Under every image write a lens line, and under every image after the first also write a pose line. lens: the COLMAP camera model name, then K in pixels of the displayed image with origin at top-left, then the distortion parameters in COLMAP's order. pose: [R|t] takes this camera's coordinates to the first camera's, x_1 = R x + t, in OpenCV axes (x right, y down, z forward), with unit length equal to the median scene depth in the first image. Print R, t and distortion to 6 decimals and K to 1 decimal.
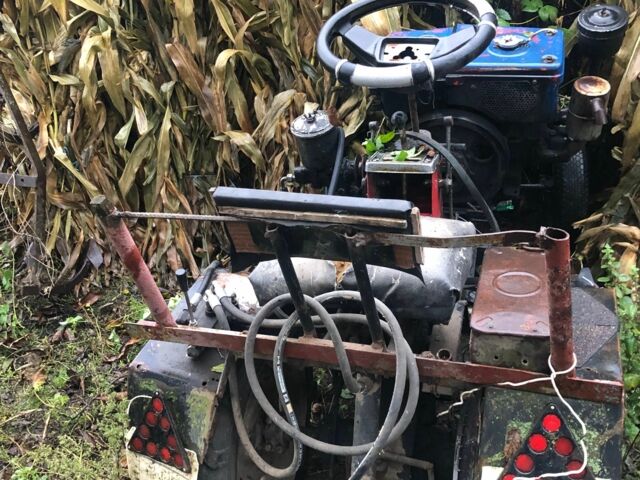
lens RADIAL K [[709.9, 0, 319.9], [0, 709.9, 294.0], [0, 0, 1]] dist [-0.010926, -0.065324]
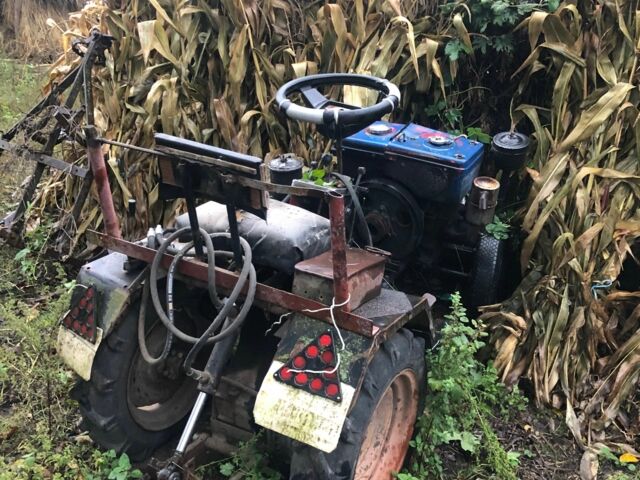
lens RADIAL K [[709.9, 0, 319.9], [0, 709.9, 294.0], [0, 0, 1]] dist [-0.010926, -0.065324]
pose [[0.957845, 0.271553, -0.093767, 0.216949], [-0.284175, 0.943486, -0.170526, 0.174182], [0.042161, 0.189984, 0.980882, -0.221830]]
